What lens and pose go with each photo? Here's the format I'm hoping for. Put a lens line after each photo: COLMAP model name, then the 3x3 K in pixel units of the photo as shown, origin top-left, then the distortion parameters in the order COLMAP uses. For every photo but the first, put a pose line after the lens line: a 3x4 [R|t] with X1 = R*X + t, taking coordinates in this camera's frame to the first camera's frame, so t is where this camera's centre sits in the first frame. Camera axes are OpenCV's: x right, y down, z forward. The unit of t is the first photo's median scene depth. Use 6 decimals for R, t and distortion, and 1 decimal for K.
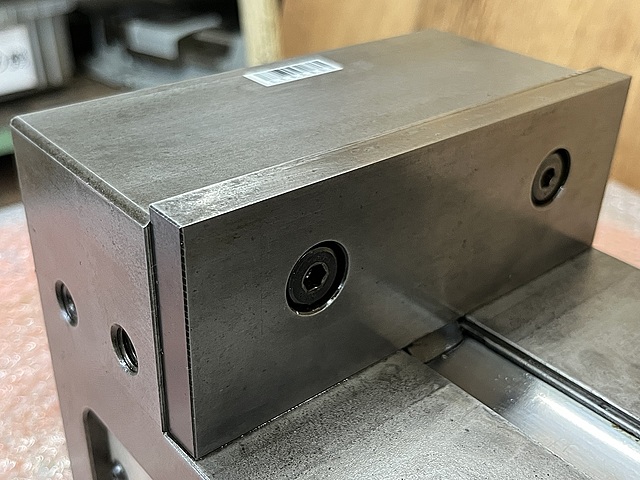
lens RADIAL K [[792.8, 0, 320.0], [0, 792.8, 240.0], [0, 0, 1]] dist [0.002461, -0.023600]
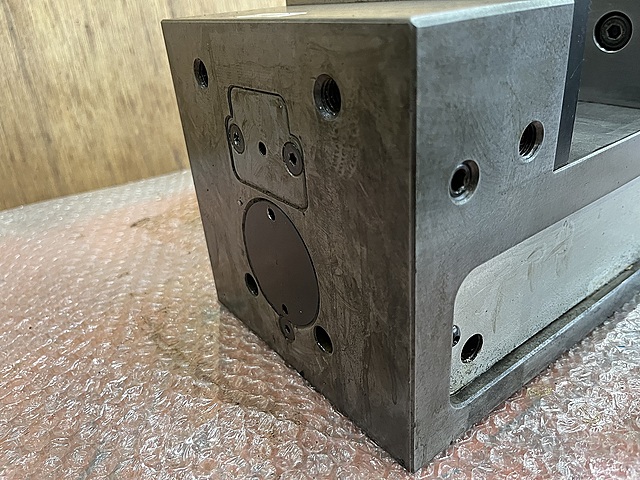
lens RADIAL K [[501.1, 0, 320.0], [0, 501.1, 240.0], [0, 0, 1]] dist [0.003618, -0.008900]
pose [[0.057889, -0.485004, 0.872594, -0.935390], [0.565987, 0.735960, 0.371512, -0.218559], [-0.822379, 0.472370, 0.317110, 0.953747]]
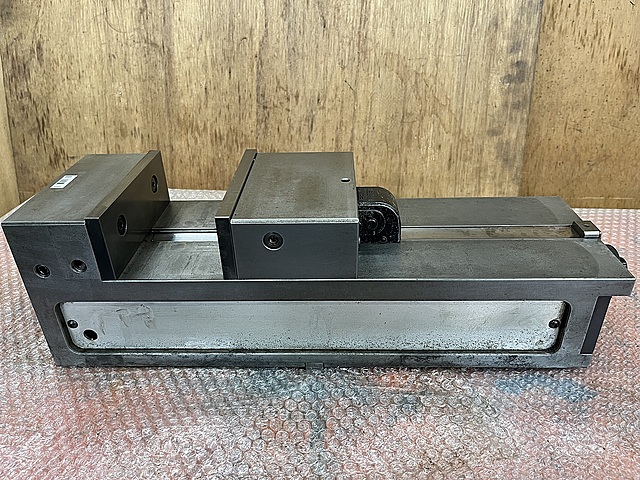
lens RADIAL K [[501.1, 0, 320.0], [0, 501.1, 240.0], [0, 0, 1]] dist [0.003618, -0.008900]
pose [[0.671993, -0.410118, 0.616627, -0.739897], [0.407390, 0.900063, 0.154662, 0.107954], [-0.618433, 0.147276, 0.771914, -1.225303]]
